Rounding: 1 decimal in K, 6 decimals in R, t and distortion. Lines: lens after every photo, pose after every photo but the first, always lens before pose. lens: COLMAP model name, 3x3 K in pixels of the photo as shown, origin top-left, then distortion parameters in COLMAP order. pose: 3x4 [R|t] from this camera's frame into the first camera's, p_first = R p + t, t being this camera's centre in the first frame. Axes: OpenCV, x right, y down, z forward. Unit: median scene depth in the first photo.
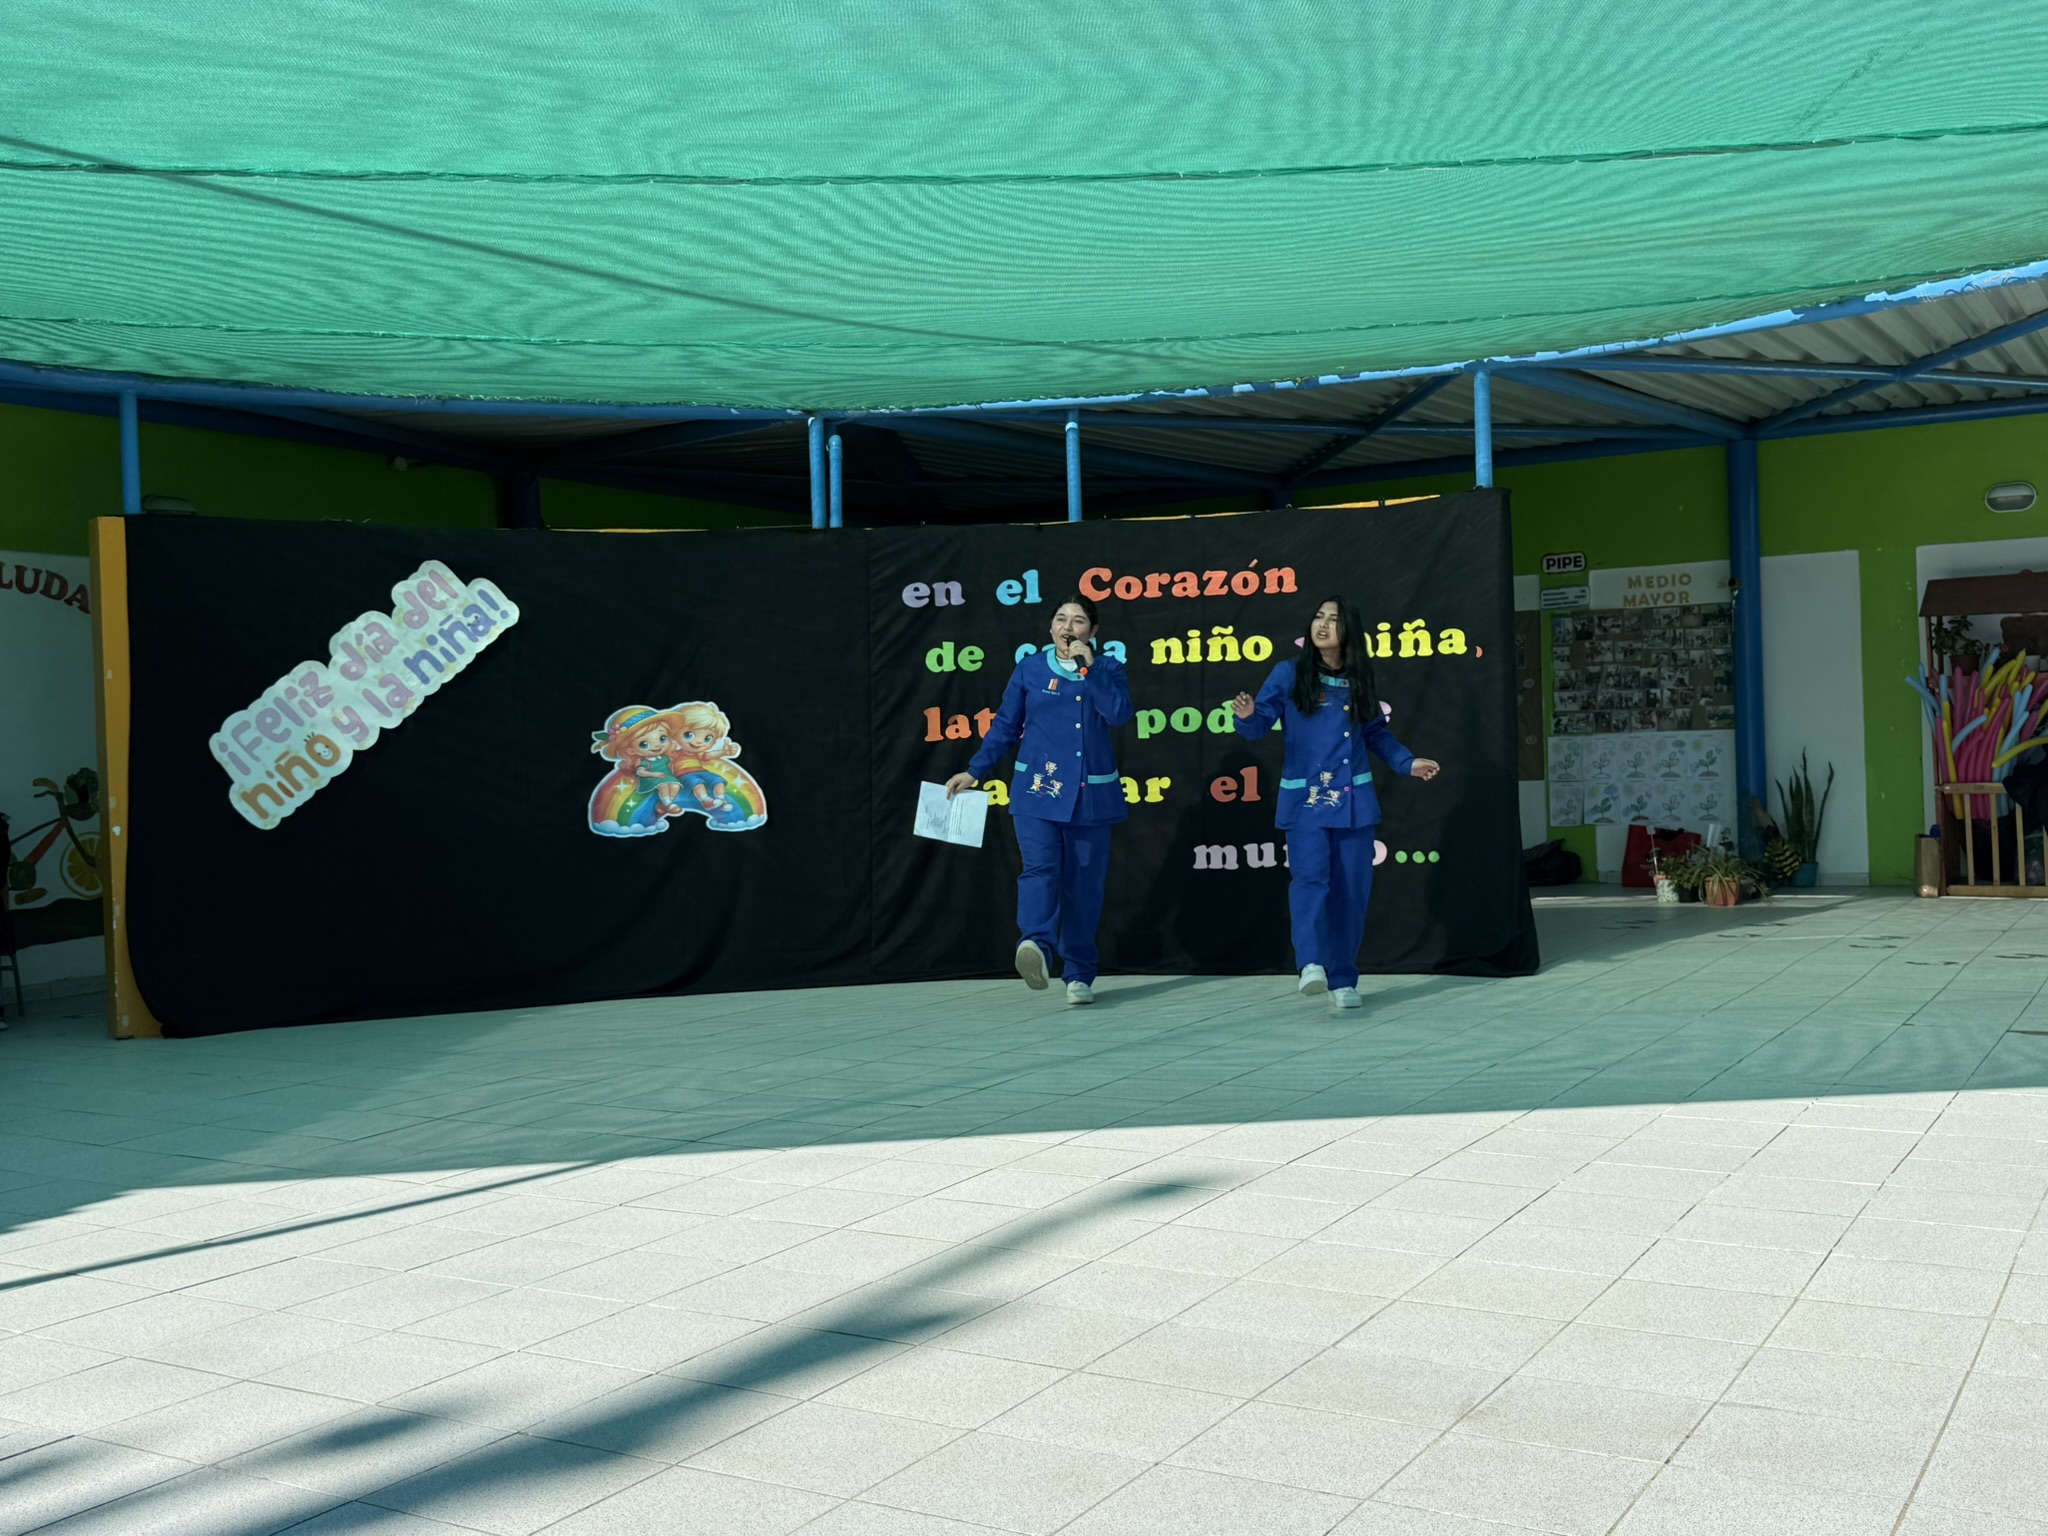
lens RADIAL K [[2046.0, 0, 1014.9], [0, 2046.0, 742.8], [0, 0, 1]] dist [0.206260, -0.368571]
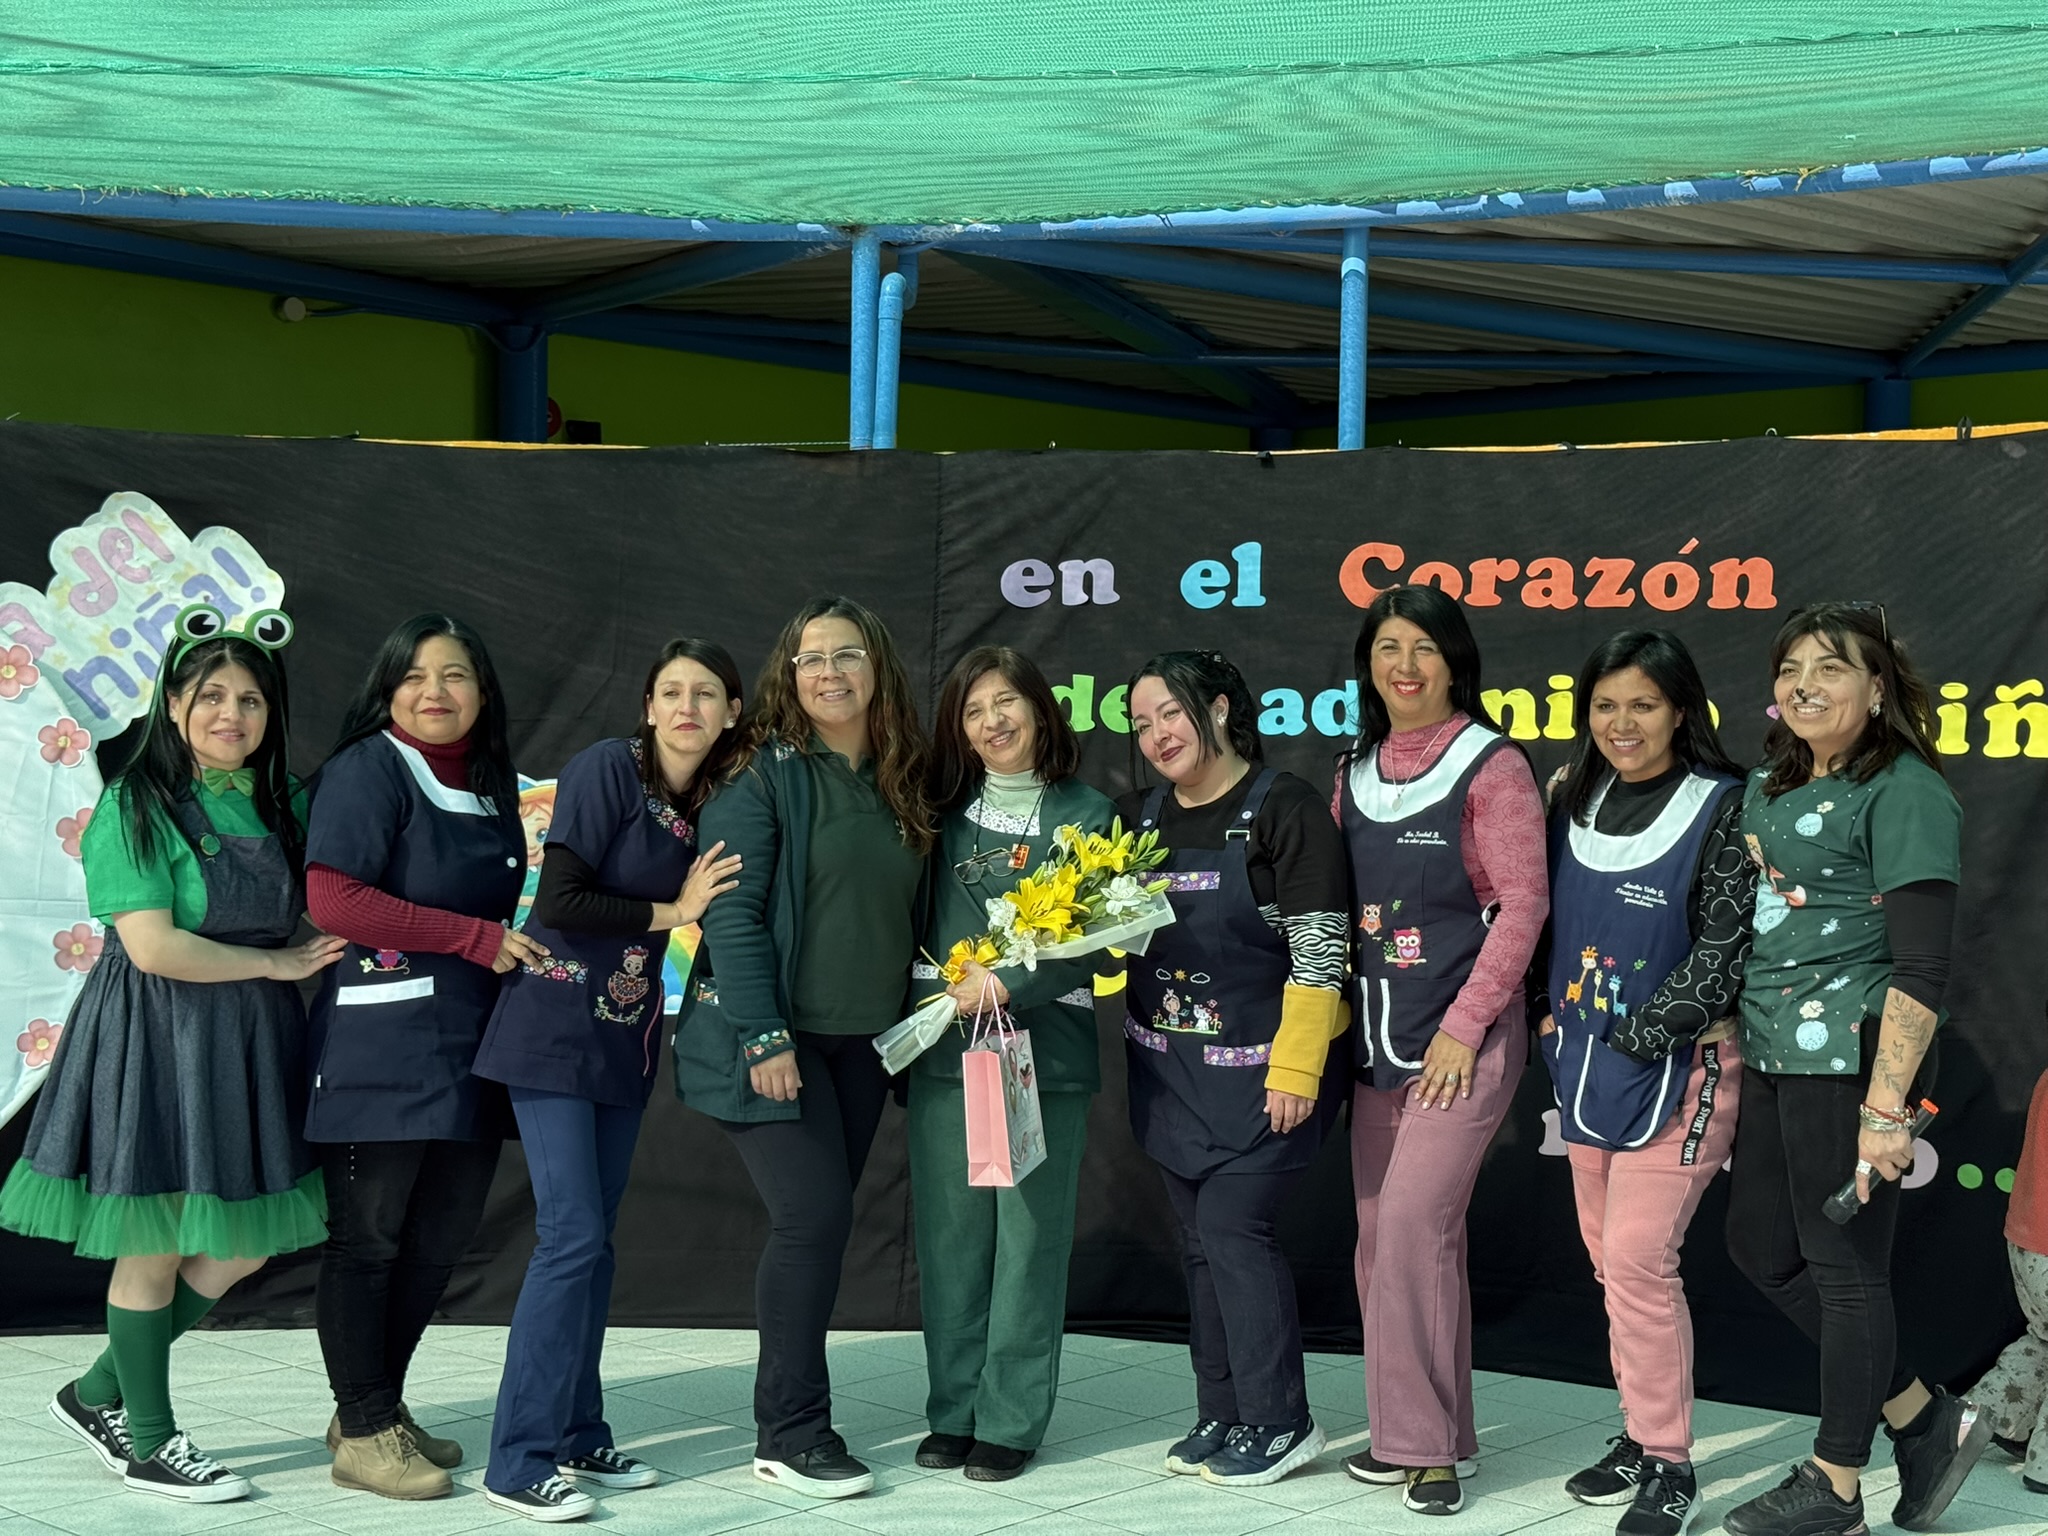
lens RADIAL K [[2817.1, 0, 1056.6], [0, 2817.1, 755.6], [0, 0, 1]] dist [0.197477, -0.491298]
pose [[0.977297, 0.051916, -0.205416, 0.109950], [-0.047163, 0.998495, 0.027972, -0.048928], [0.206559, -0.017649, 0.978275, 0.300035]]
